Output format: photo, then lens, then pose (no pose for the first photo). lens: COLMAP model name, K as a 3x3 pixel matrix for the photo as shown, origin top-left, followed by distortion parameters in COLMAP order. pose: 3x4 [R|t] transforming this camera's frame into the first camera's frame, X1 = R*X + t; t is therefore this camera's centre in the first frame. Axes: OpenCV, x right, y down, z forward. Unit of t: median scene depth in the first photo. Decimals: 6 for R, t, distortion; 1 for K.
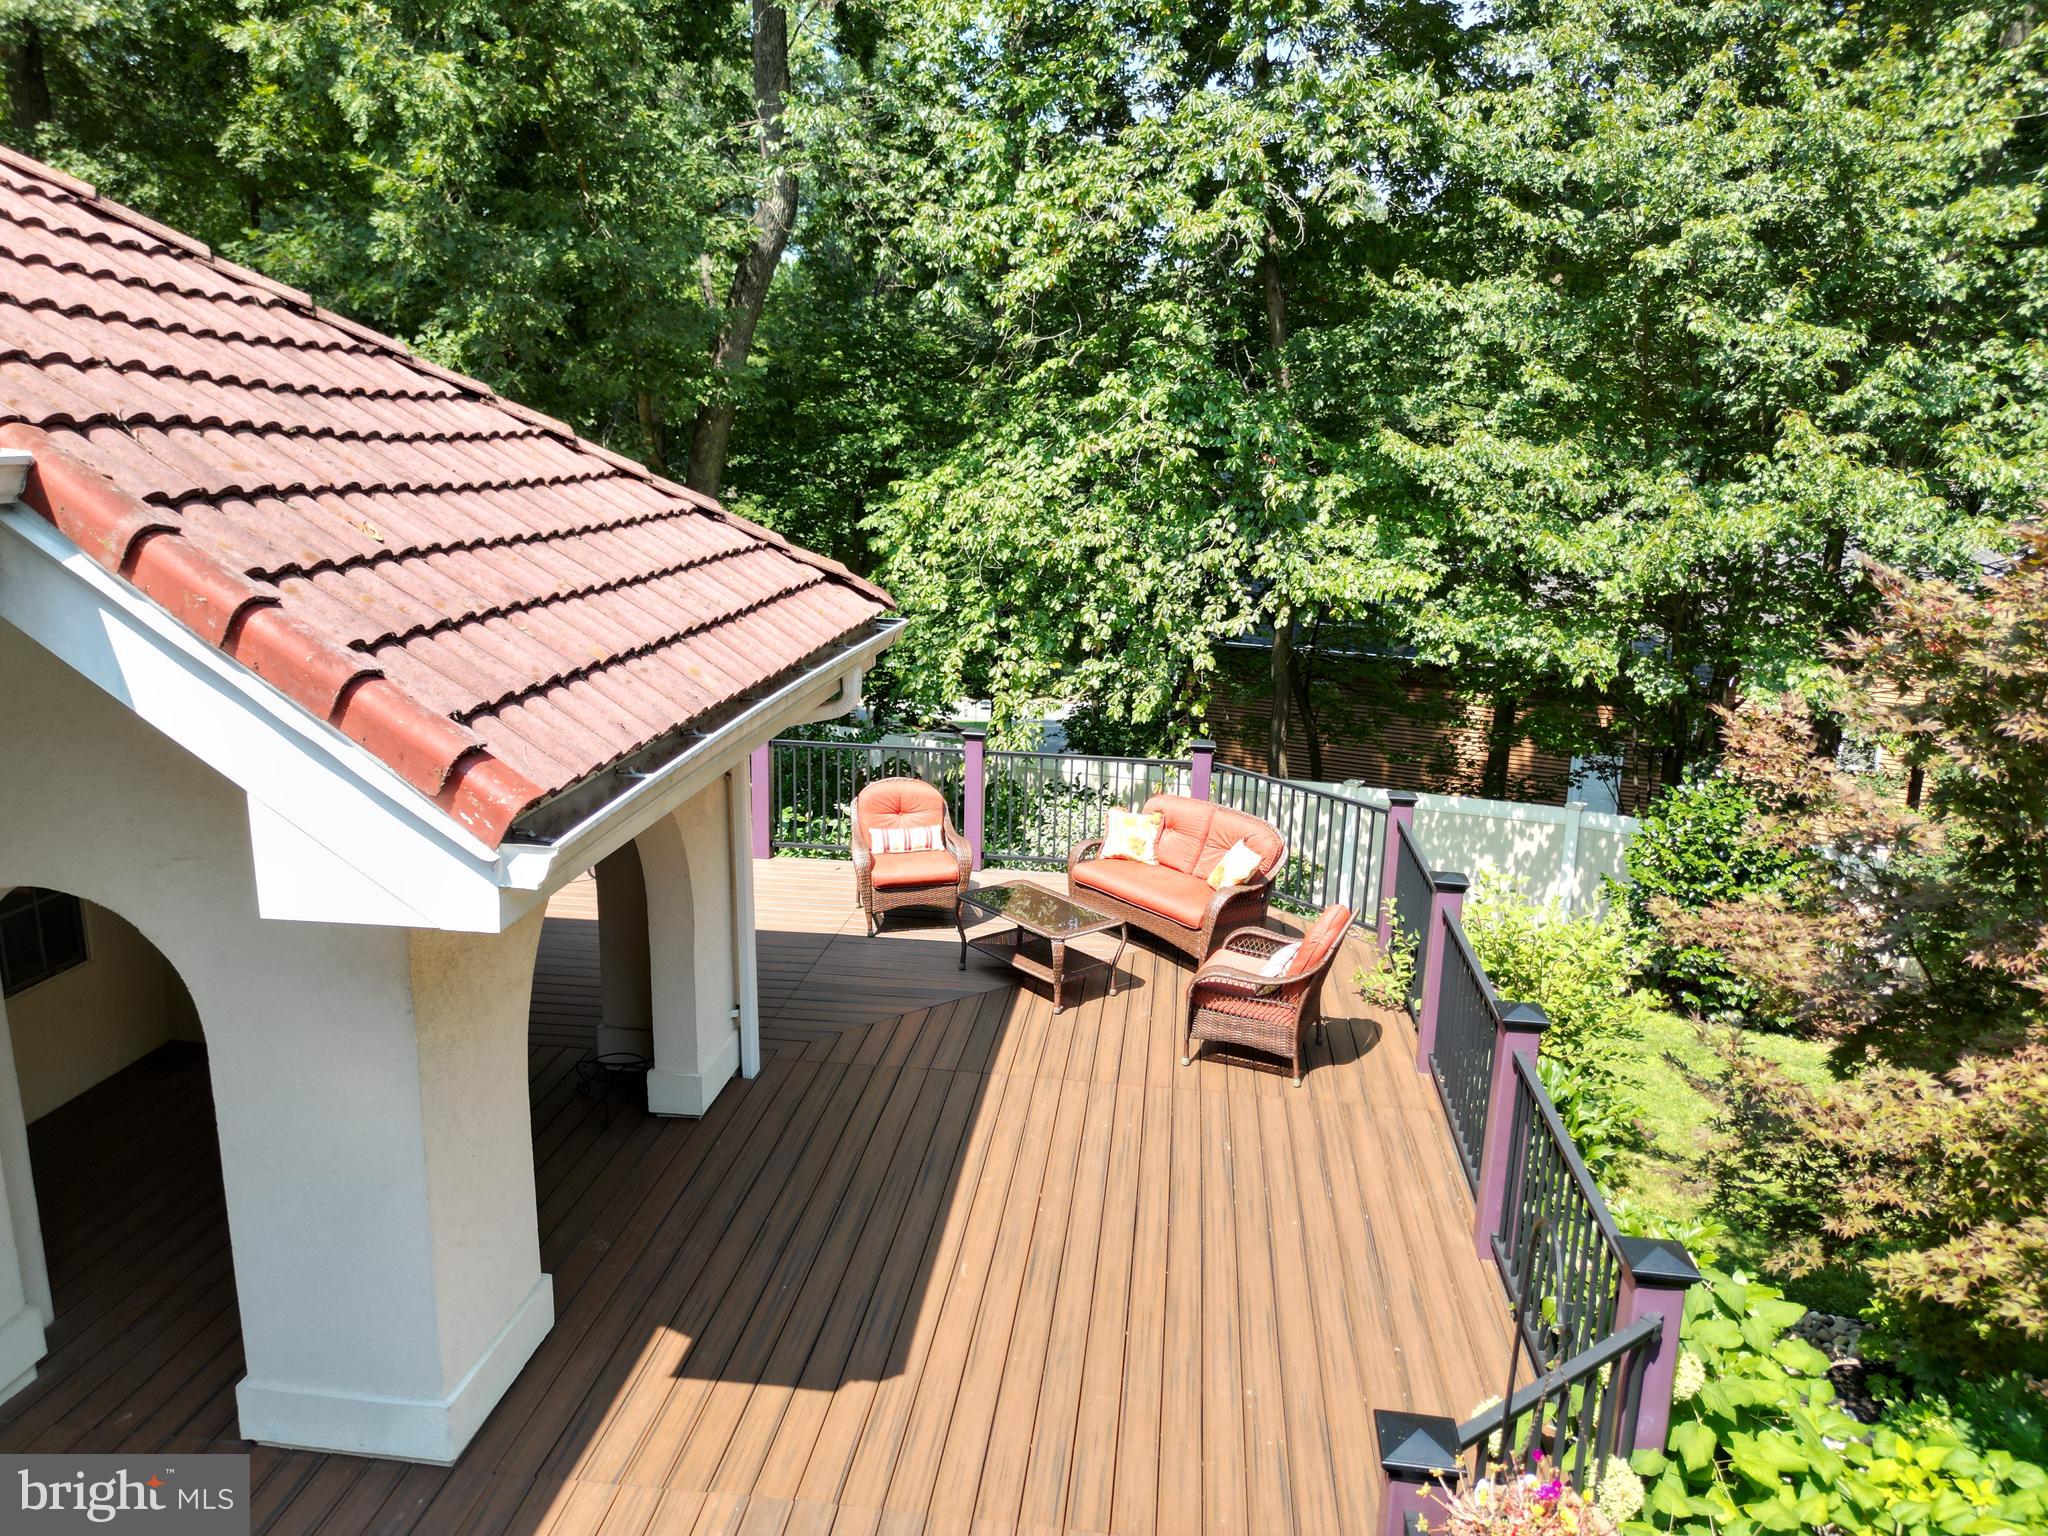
lens RADIAL K [[1462.2, 0, 1040.7], [0, 1462.2, 767.4], [0, 0, 1]] dist [0.056408, -0.044774]
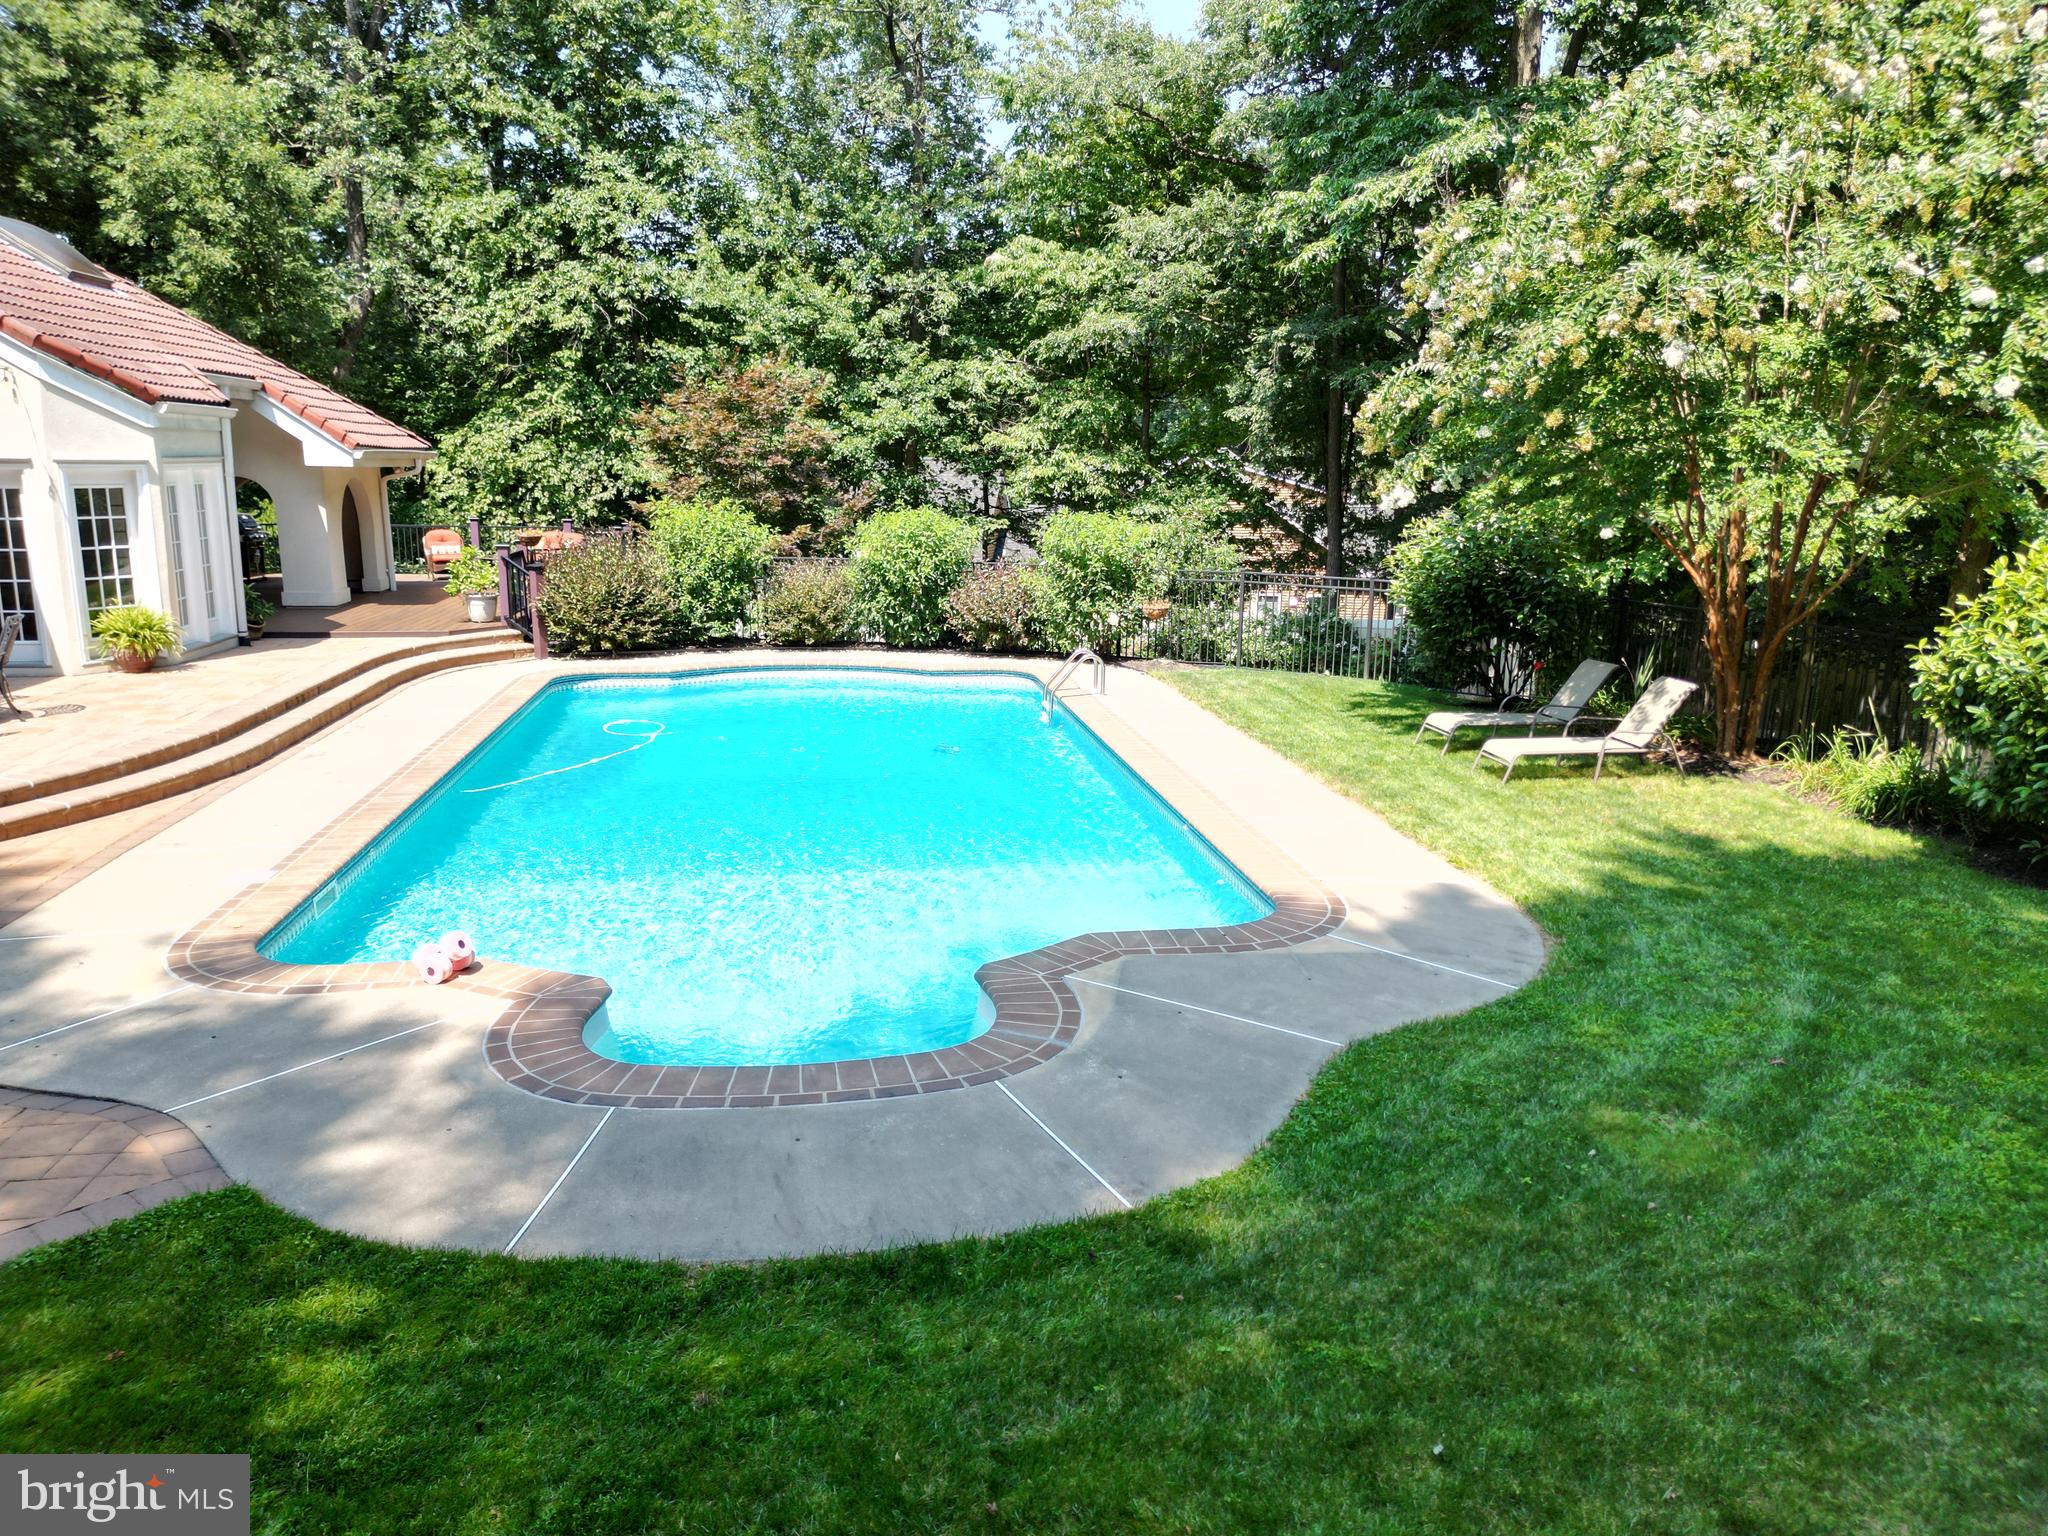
lens RADIAL K [[1462.2, 0, 1027.3], [0, 1462.2, 763.8], [0, 0, 1]] dist [0.056408, -0.044774]
pose [[0.965119, -0.061124, 0.254575, 0.157490], [0.067636, 0.997567, -0.016897, 0.392635], [-0.252923, 0.033526, 0.966905, -1.318855]]
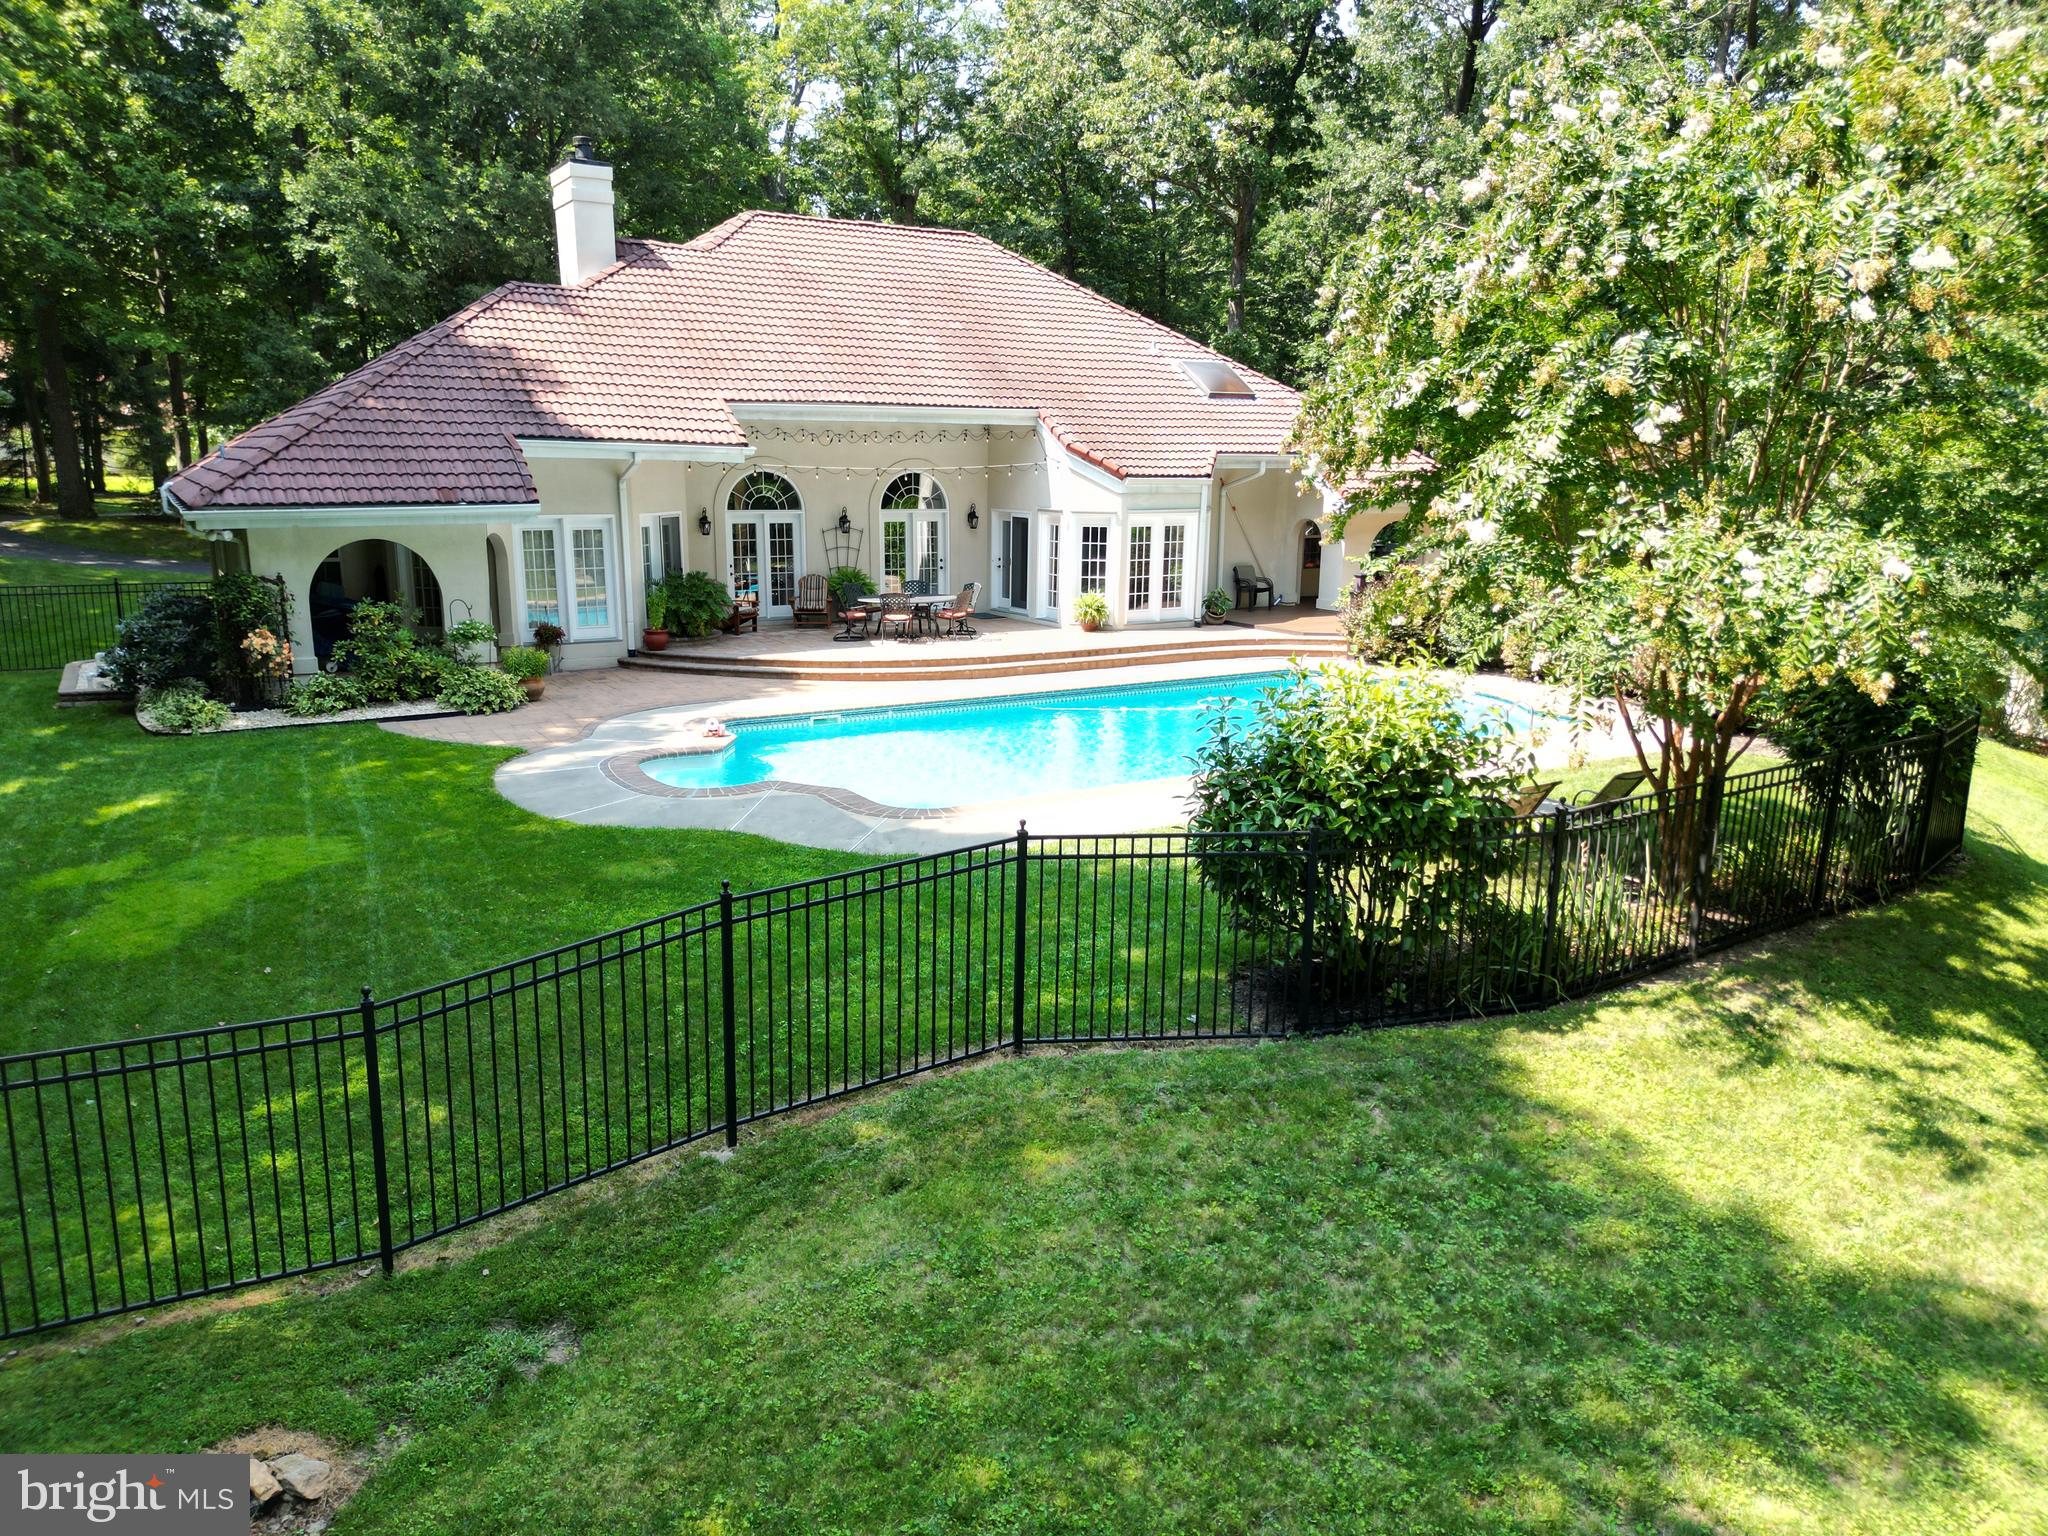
lens RADIAL K [[1462.2, 0, 1038.4], [0, 1462.2, 777.1], [0, 0, 1]] dist [0.056408, -0.044774]
pose [[0.611798, 0.159318, -0.774803, 1.282222], [-0.190690, 0.980324, 0.051006, 0.361771], [0.767685, 0.116542, 0.630141, -1.317264]]
